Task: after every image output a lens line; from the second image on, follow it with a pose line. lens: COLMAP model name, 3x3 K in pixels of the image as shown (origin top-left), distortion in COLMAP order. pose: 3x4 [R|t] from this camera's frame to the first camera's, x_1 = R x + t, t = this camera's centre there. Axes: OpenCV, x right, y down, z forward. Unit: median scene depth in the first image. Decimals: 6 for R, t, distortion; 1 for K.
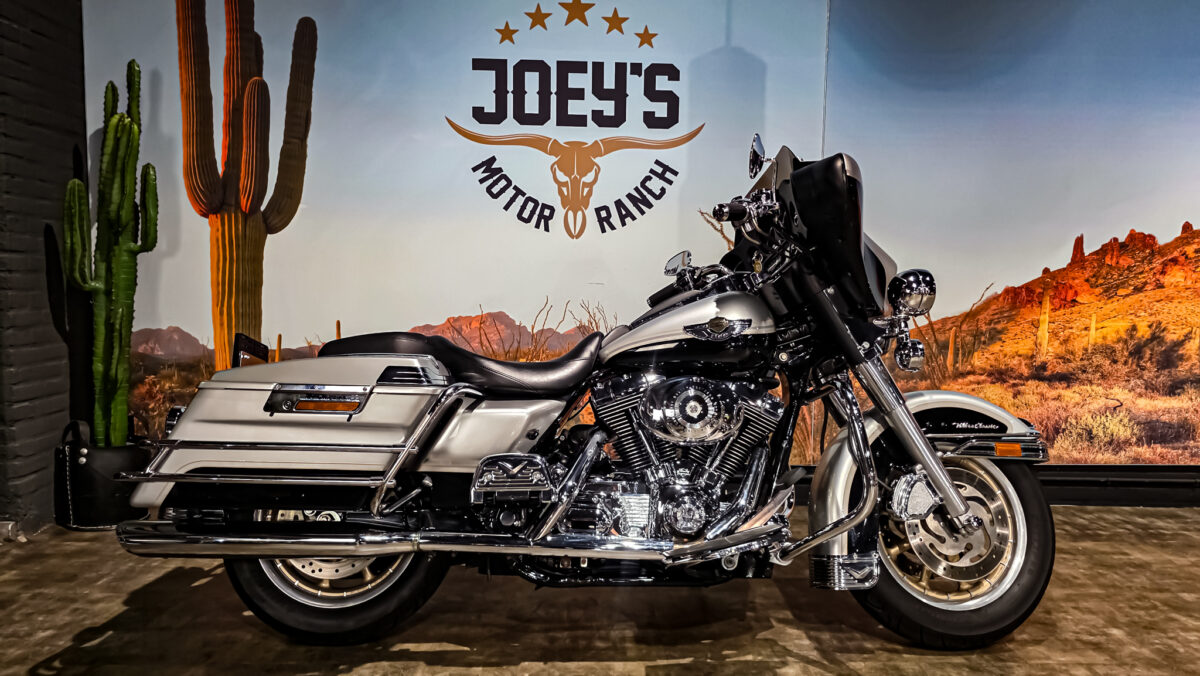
lens RADIAL K [[810.6, 0, 600.0], [0, 810.6, 345.0], [0, 0, 1]] dist [0.038913, -0.048200]
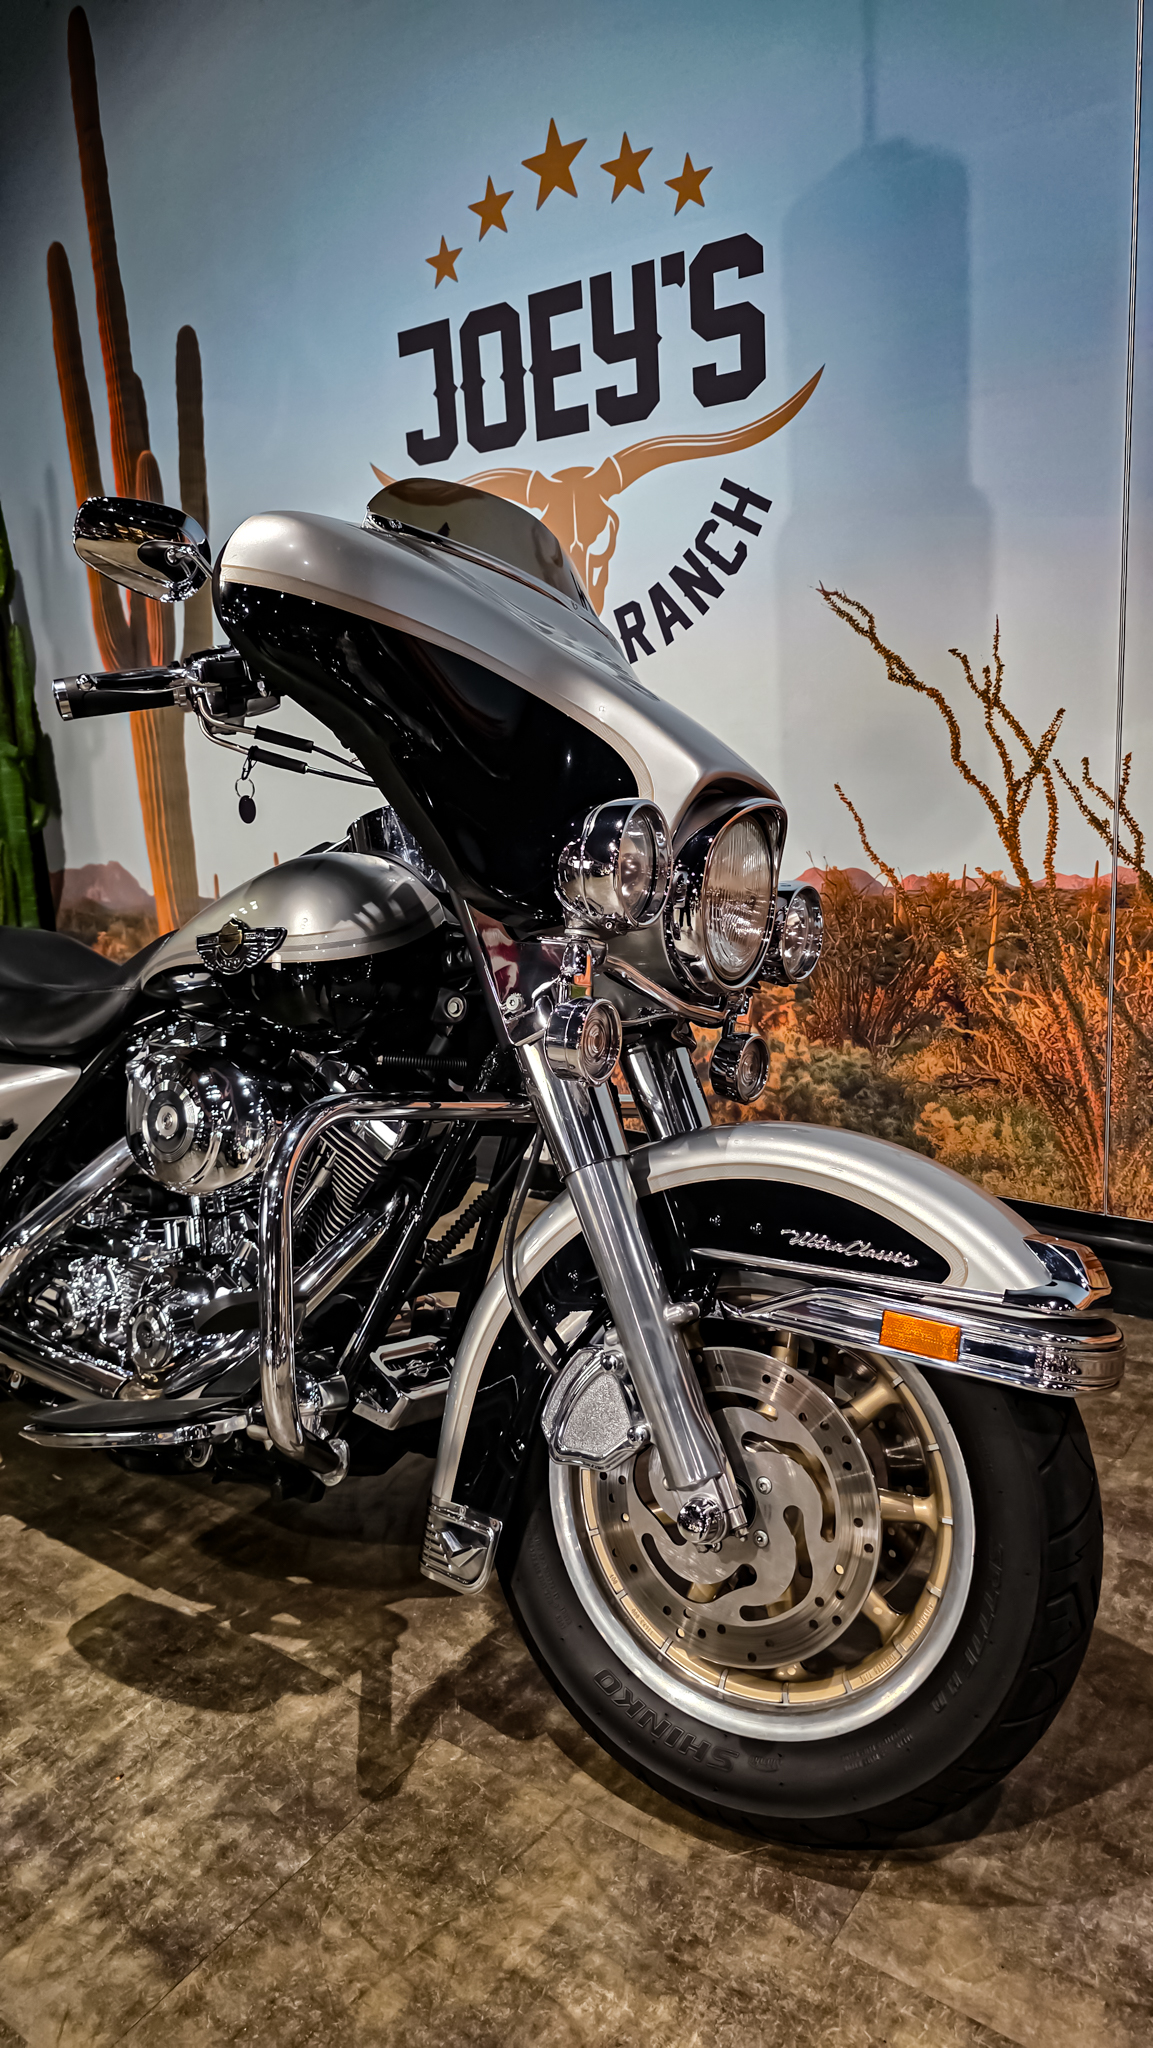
lens RADIAL K [[1383.5, 0, 544.0], [0, 1383.5, 1029.7], [0, 0, 1]] dist [0.038913, -0.048200]
pose [[0.771548, 0.082108, -0.630851, 0.492208], [0.024524, 0.987060, 0.158463, -0.058593], [0.635699, -0.137732, 0.759550, 0.336662]]
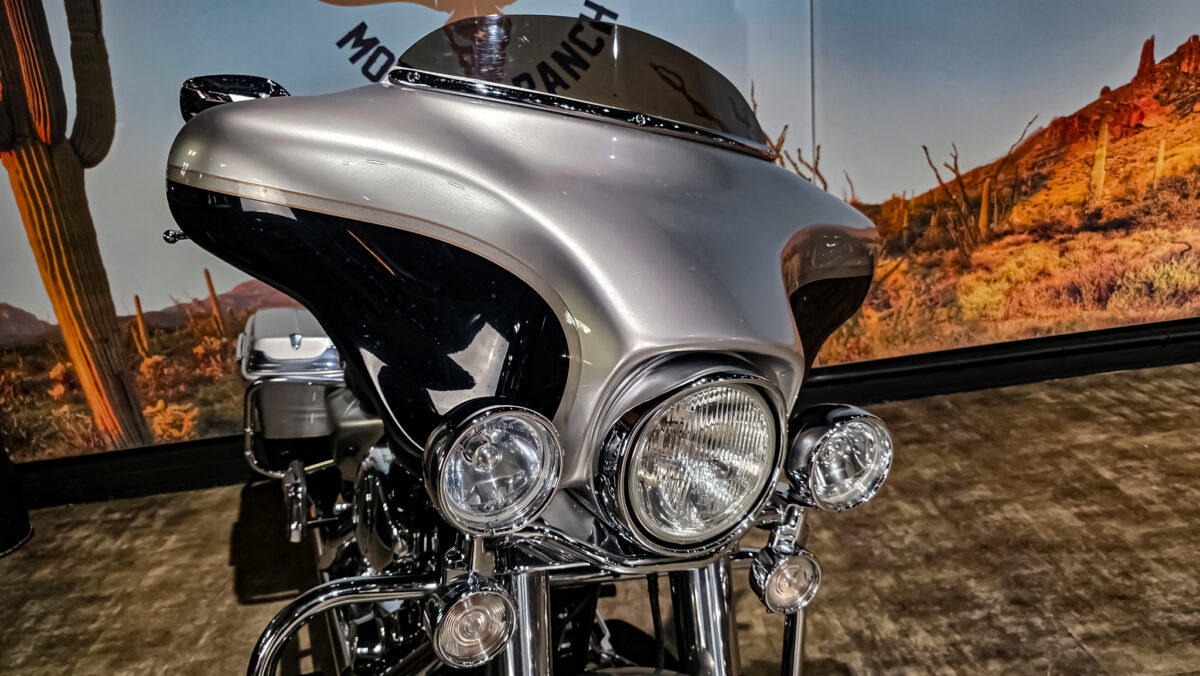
lens RADIAL K [[810.6, 0, 609.2], [0, 810.6, 340.9], [0, 0, 1]] dist [0.038913, -0.048200]
pose [[0.992532, -0.121946, 0.002916, 0.051087], [0.117588, 0.962878, 0.242978, -0.109328], [-0.032438, -0.240821, 0.970027, 0.215988]]
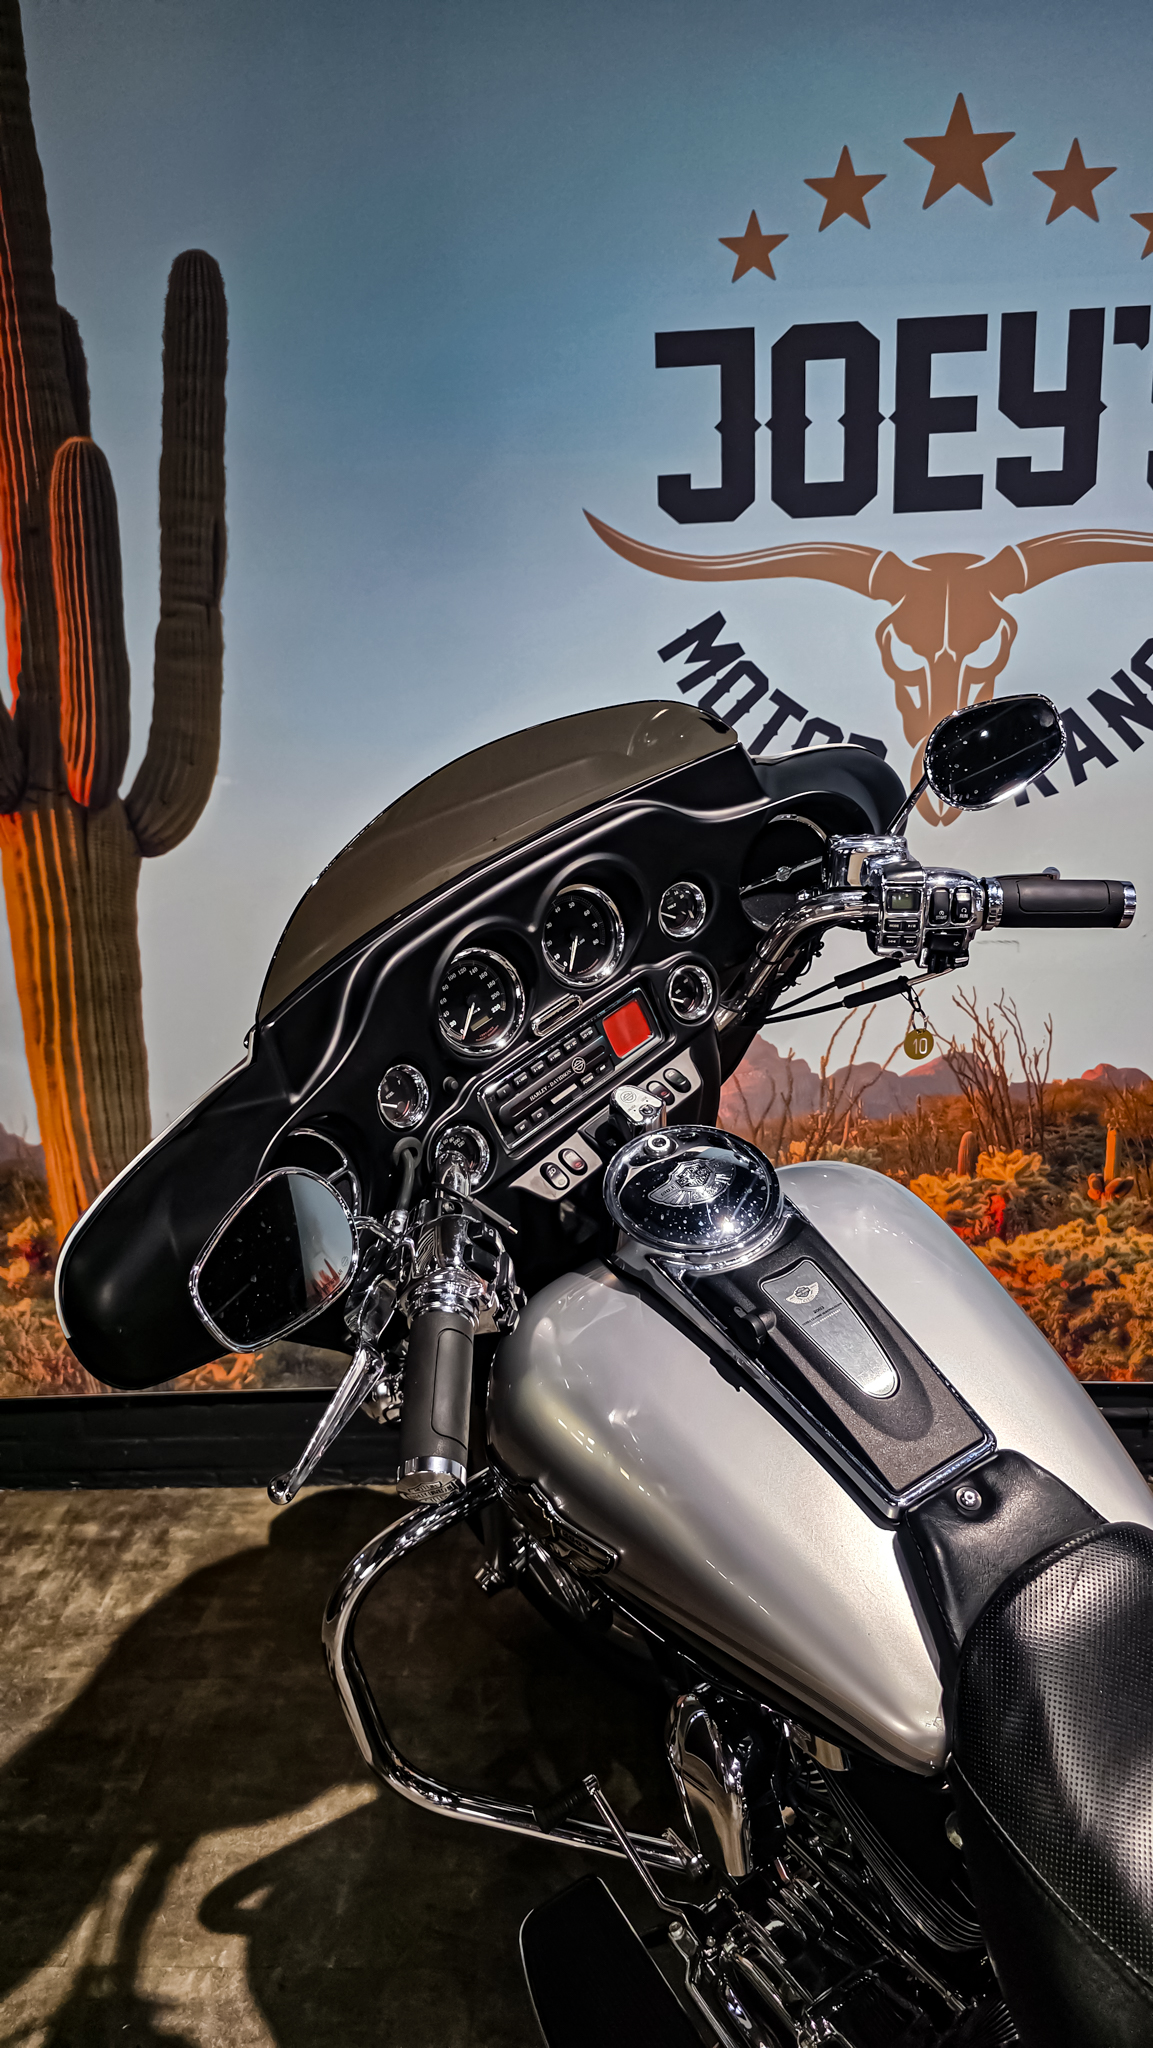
lens RADIAL K [[1383.5, 0, 539.4], [0, 1383.5, 1022.6], [0, 0, 1]] dist [0.038913, -0.048200]
pose [[0.994691, -0.034921, -0.096797, -0.157290], [0.049381, 0.987257, 0.151278, -0.149378], [0.090281, -0.155255, 0.983740, 0.351953]]
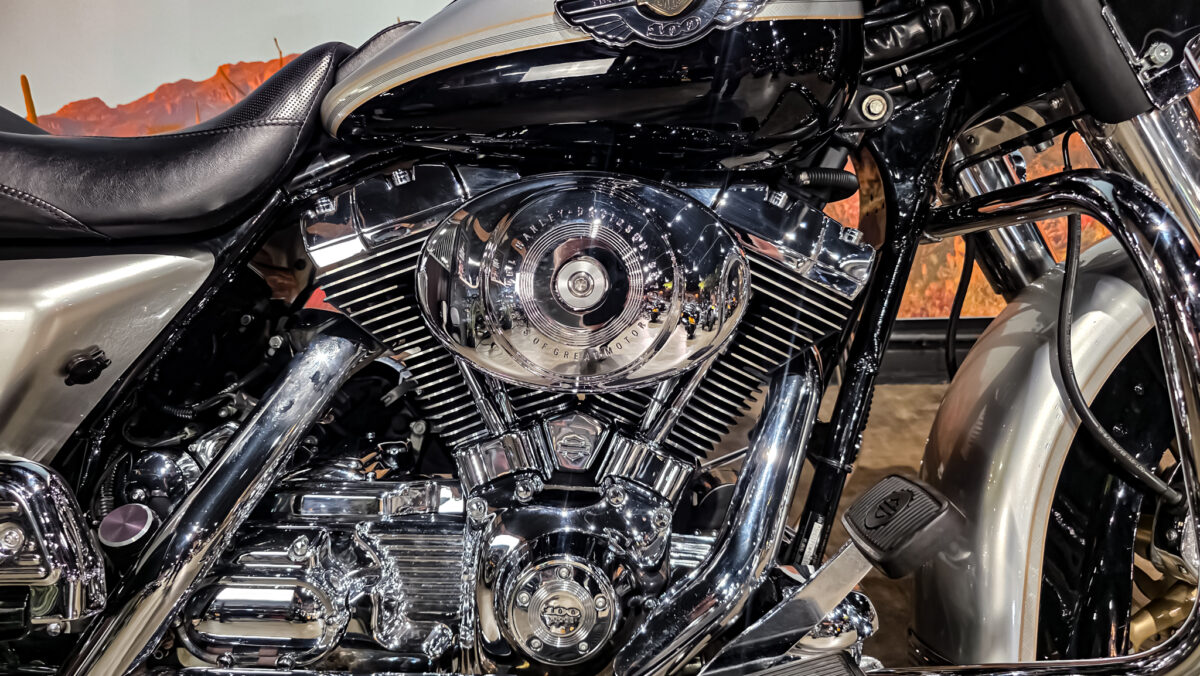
lens RADIAL K [[810.6, 0, 598.1], [0, 810.6, 337.2], [0, 0, 1]] dist [0.038913, -0.048200]
pose [[0.999257, -0.011594, -0.036767, 0.083798], [0.020132, 0.970269, 0.241192, 0.016351], [0.032877, -0.241753, 0.969781, 0.443787]]
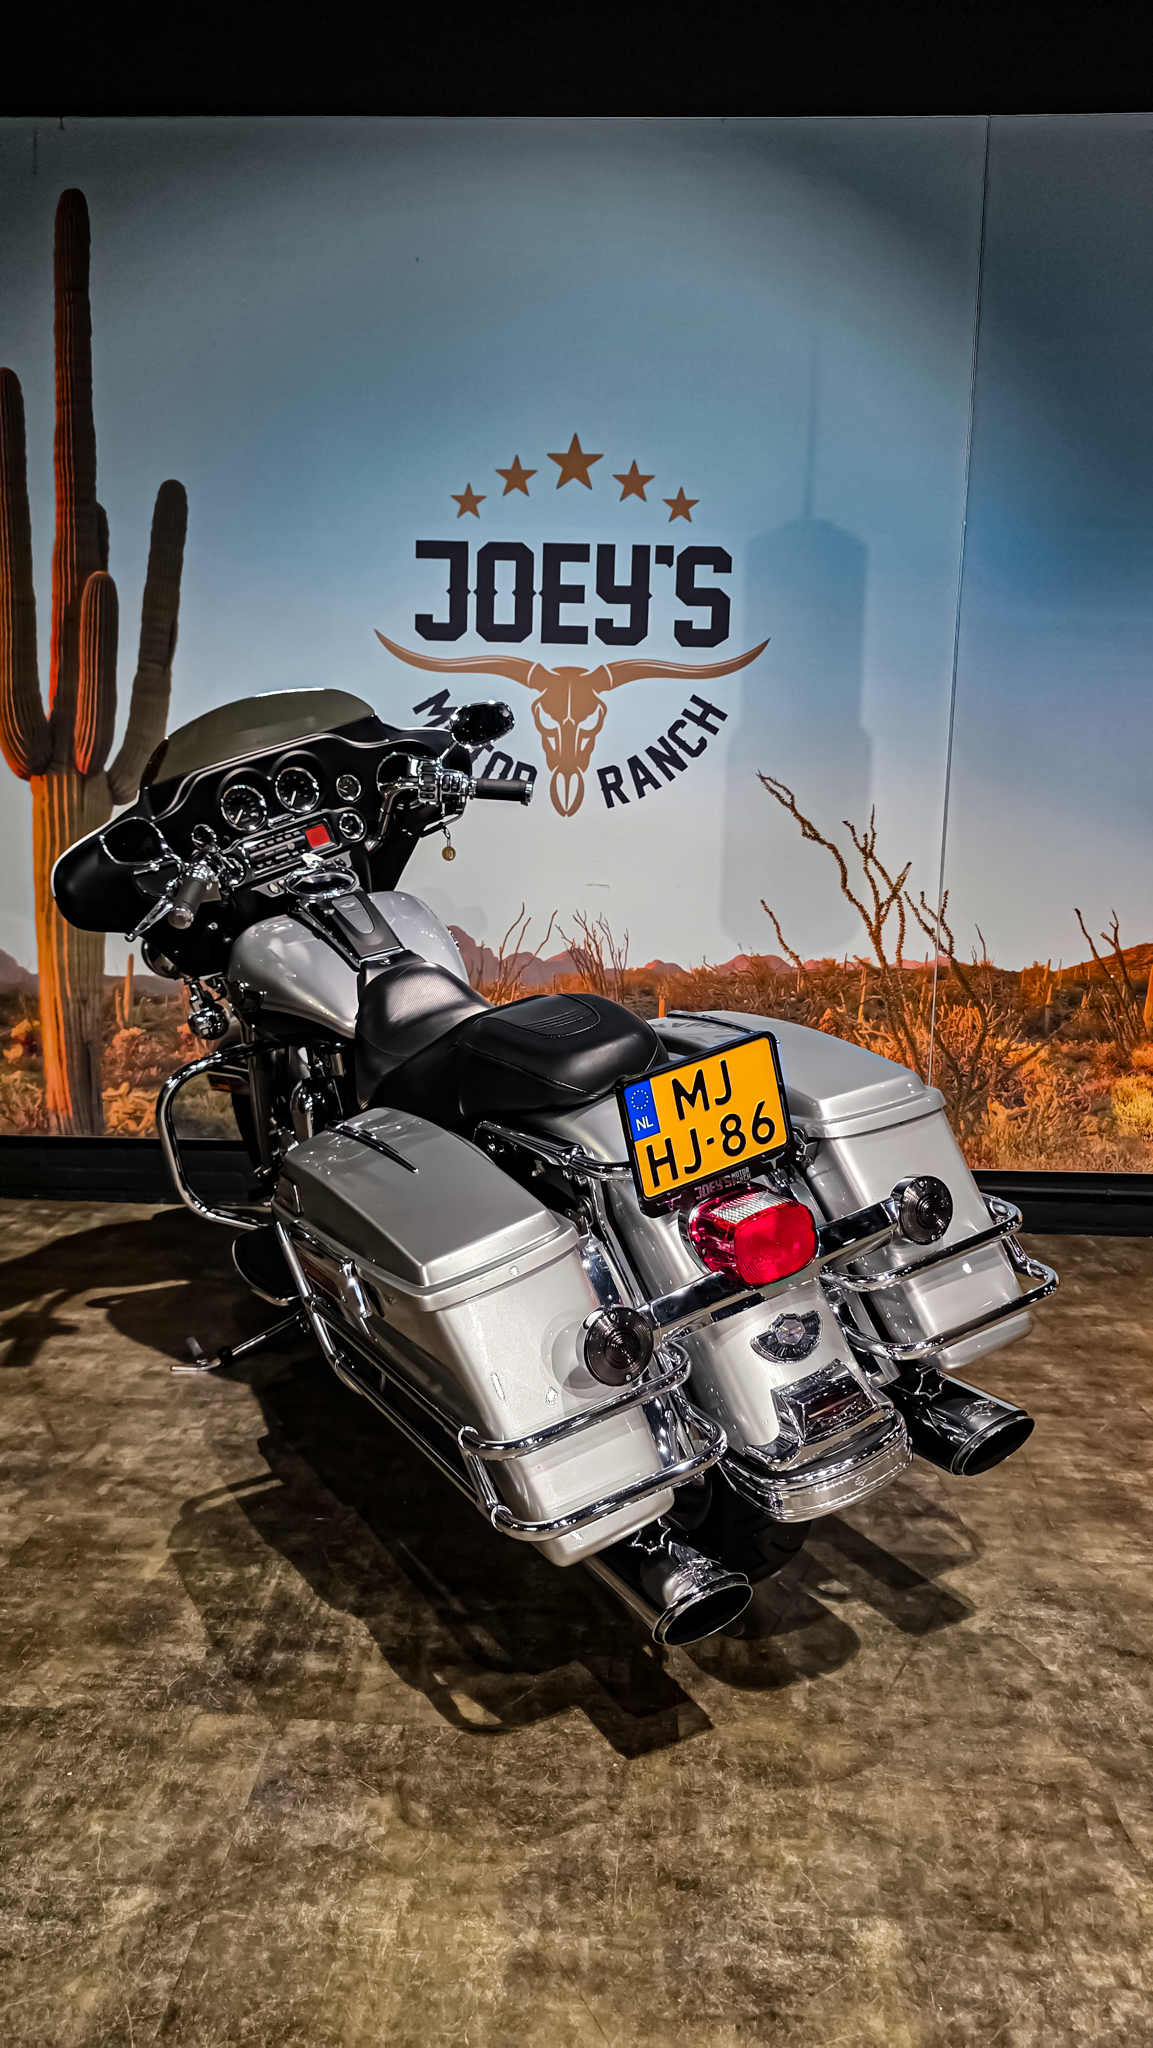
lens RADIAL K [[1383.5, 0, 560.7], [0, 1383.5, 1043.3], [0, 0, 1]] dist [0.038913, -0.048200]
pose [[0.997000, 0.020732, -0.074568, 0.052577], [-0.017416, 0.998842, 0.044852, 0.003048], [0.075411, -0.043419, 0.996207, -0.131341]]
